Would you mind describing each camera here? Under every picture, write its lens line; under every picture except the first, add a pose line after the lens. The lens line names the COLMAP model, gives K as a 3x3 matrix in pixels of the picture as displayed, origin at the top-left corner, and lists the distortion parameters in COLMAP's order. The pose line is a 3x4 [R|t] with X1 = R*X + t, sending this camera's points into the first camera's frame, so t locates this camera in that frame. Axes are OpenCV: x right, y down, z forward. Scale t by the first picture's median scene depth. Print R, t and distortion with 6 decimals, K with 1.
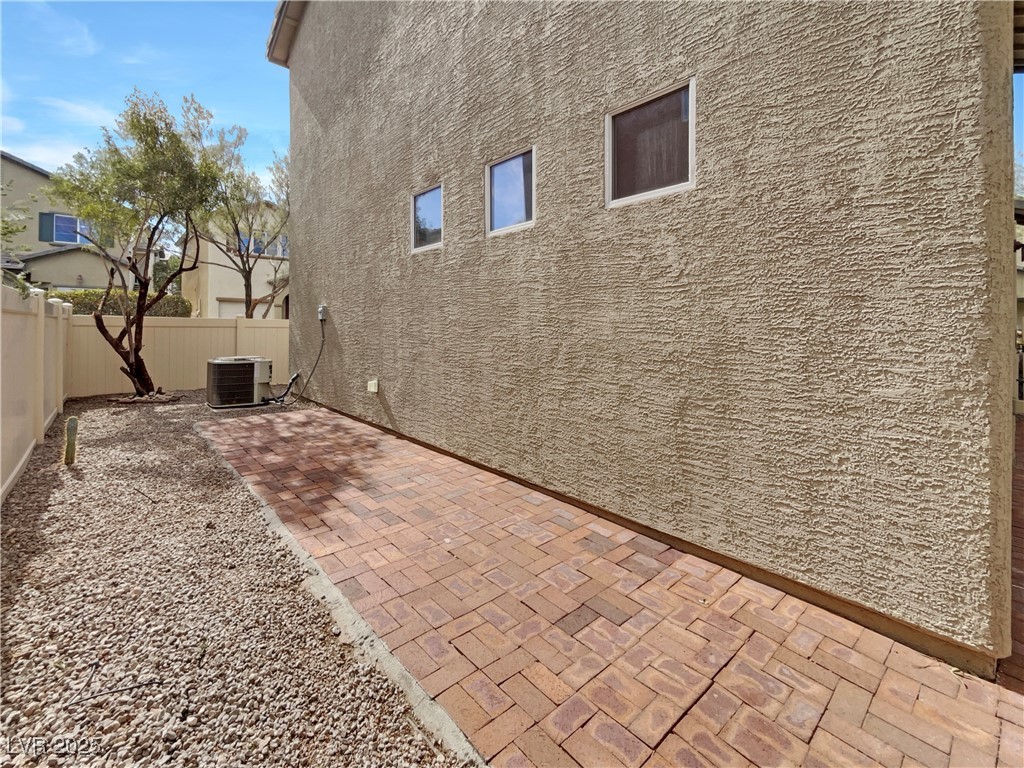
lens RADIAL K [[417.1, 0, 511.4], [0, 417.1, 371.8], [0, 0, 1]] dist [-0.001240, -0.000191]
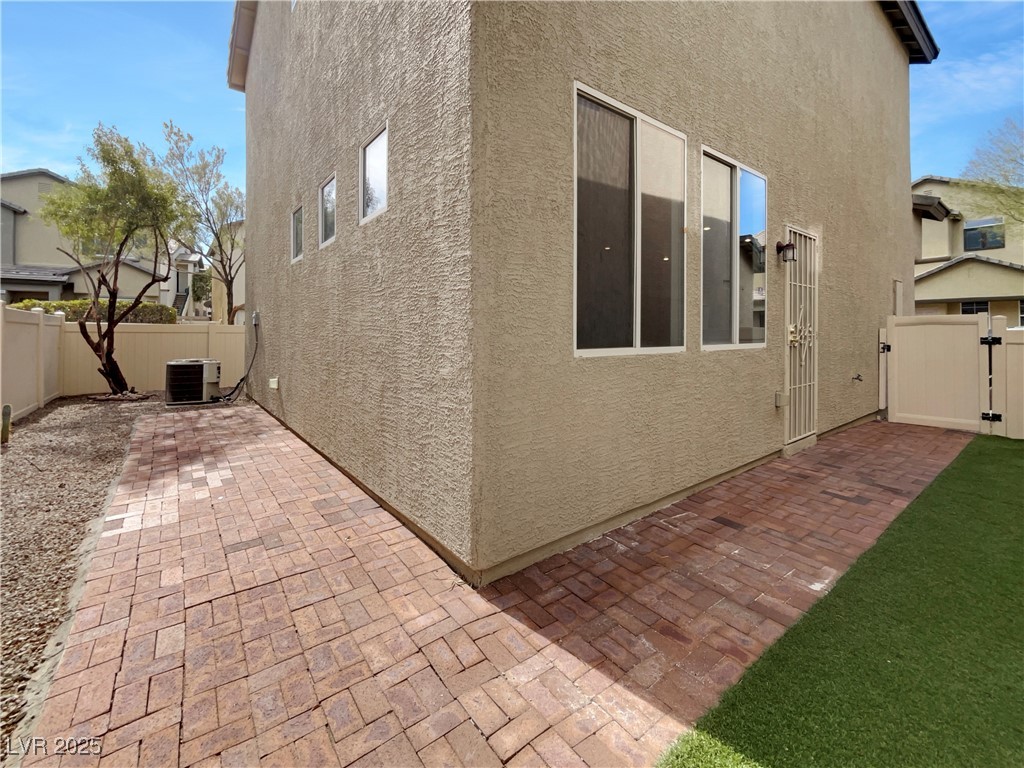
lens RADIAL K [[438.7, 0, 513.5], [0, 438.7, 380.4], [0, 0, 1]] dist [-0.015969, 0.011610]
pose [[0.996140, 0.003106, -0.087728, 0.639892], [-0.003129, 0.999995, -0.000116, 0.039369], [0.087727, 0.000390, 0.996144, -0.169362]]
